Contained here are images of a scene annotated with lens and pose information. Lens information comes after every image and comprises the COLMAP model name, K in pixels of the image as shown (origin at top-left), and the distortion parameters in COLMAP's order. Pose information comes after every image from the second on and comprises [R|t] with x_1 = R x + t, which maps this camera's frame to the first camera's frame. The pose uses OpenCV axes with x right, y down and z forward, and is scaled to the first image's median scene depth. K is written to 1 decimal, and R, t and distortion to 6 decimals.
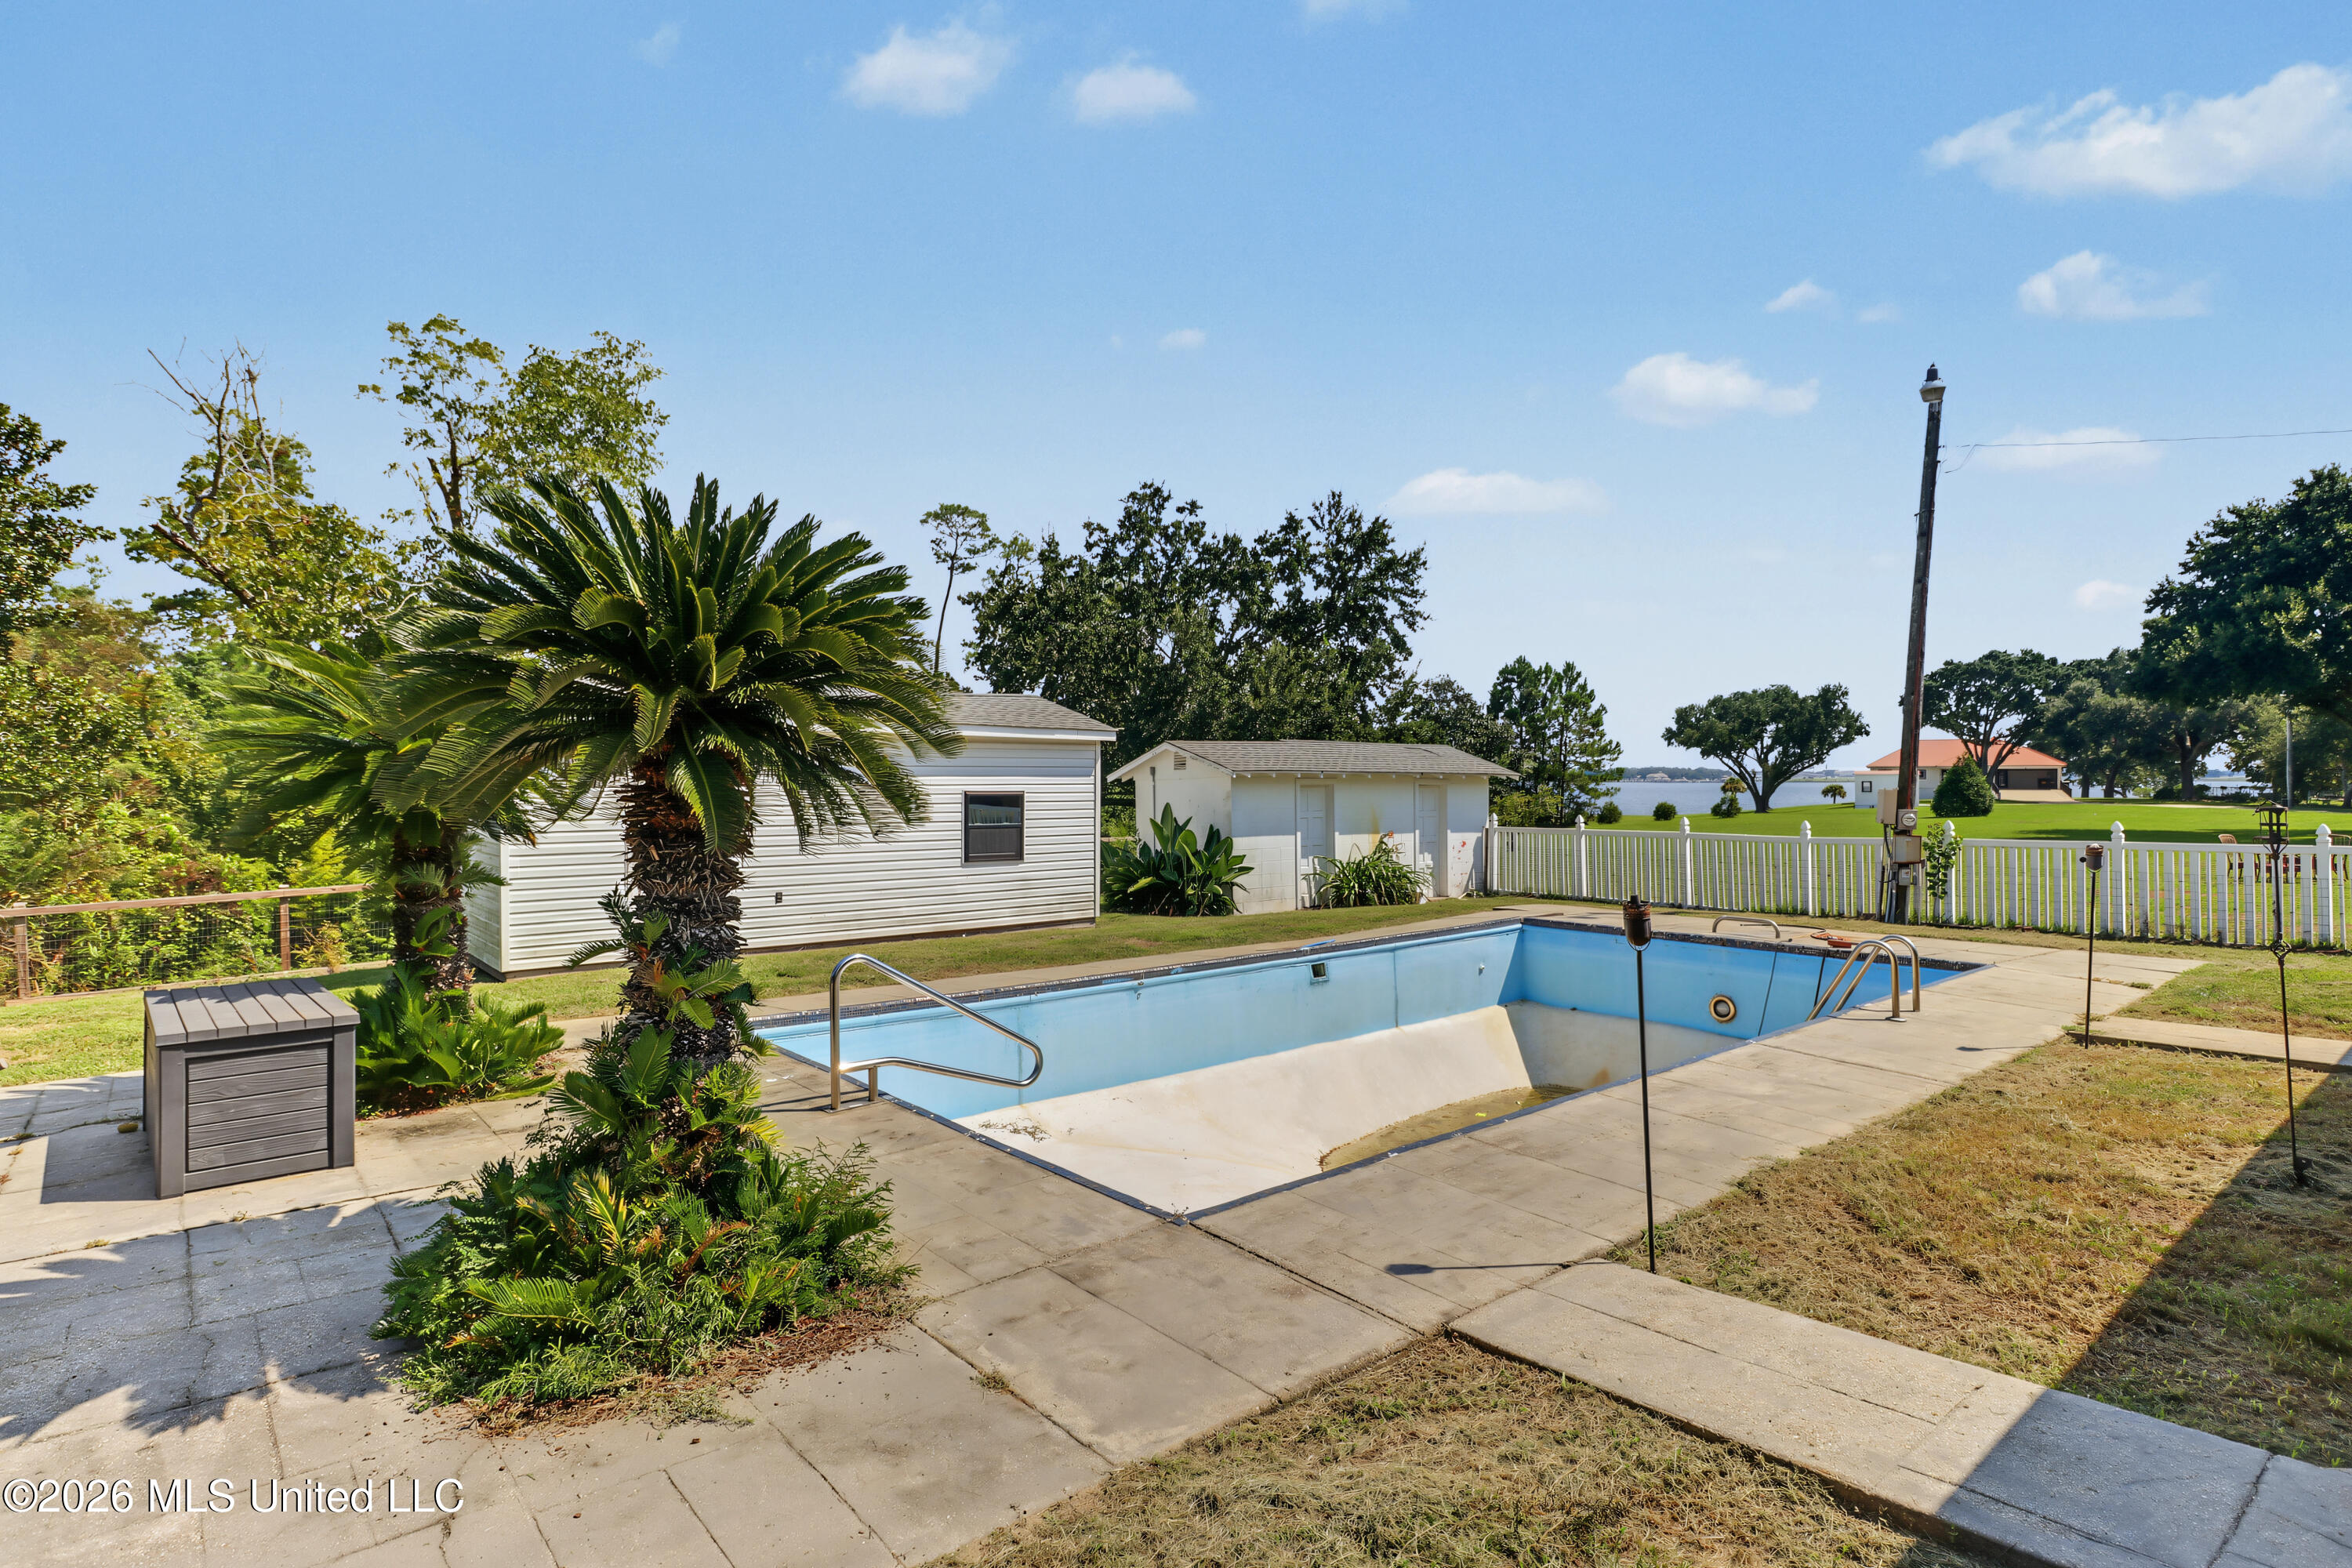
lens RADIAL K [[1209.2, 0, 1176.0], [0, 1209.2, 784.0], [0, 0, 1]] dist [-0.000102, 0.000276]
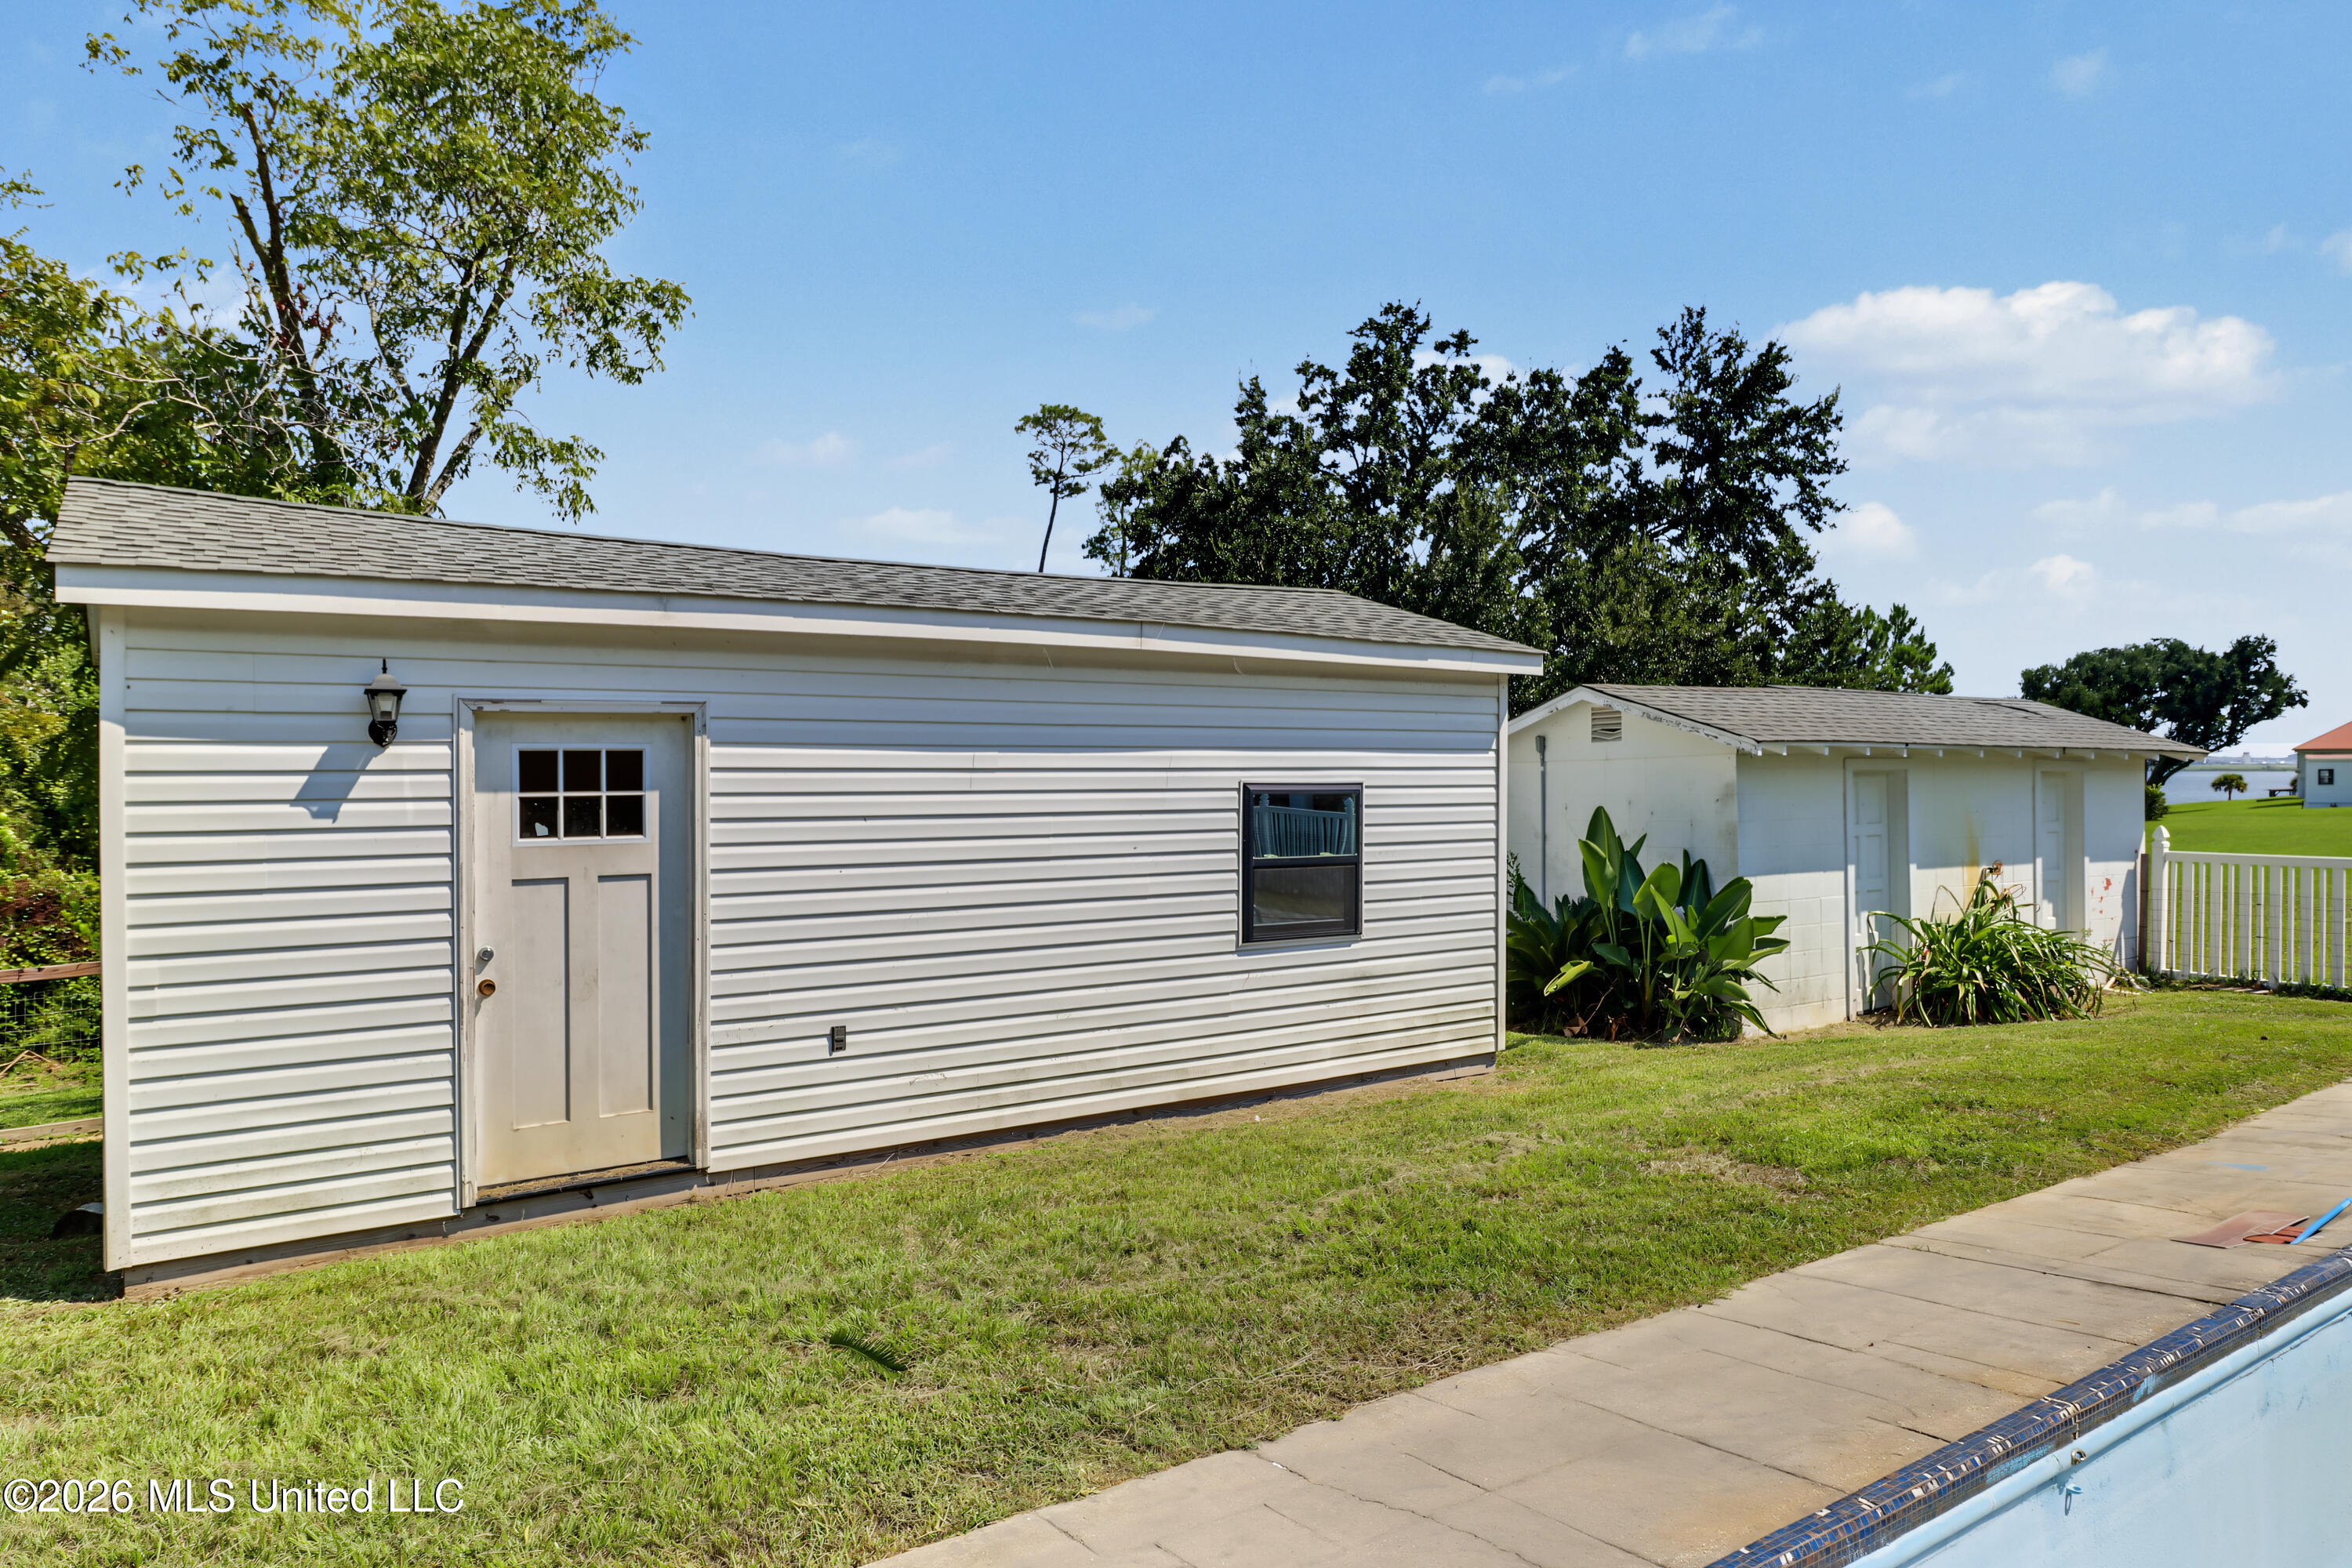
lens RADIAL K [[1448.7, 0, 1179.1], [0, 1448.7, 798.7], [0, 0, 1]] dist [0.002115, -0.000255]
pose [[0.996404, 0.002254, -0.084698, -0.071589], [-0.000767, 0.999845, 0.017584, 0.001139], [0.084725, -0.017456, 0.996251, 0.217638]]
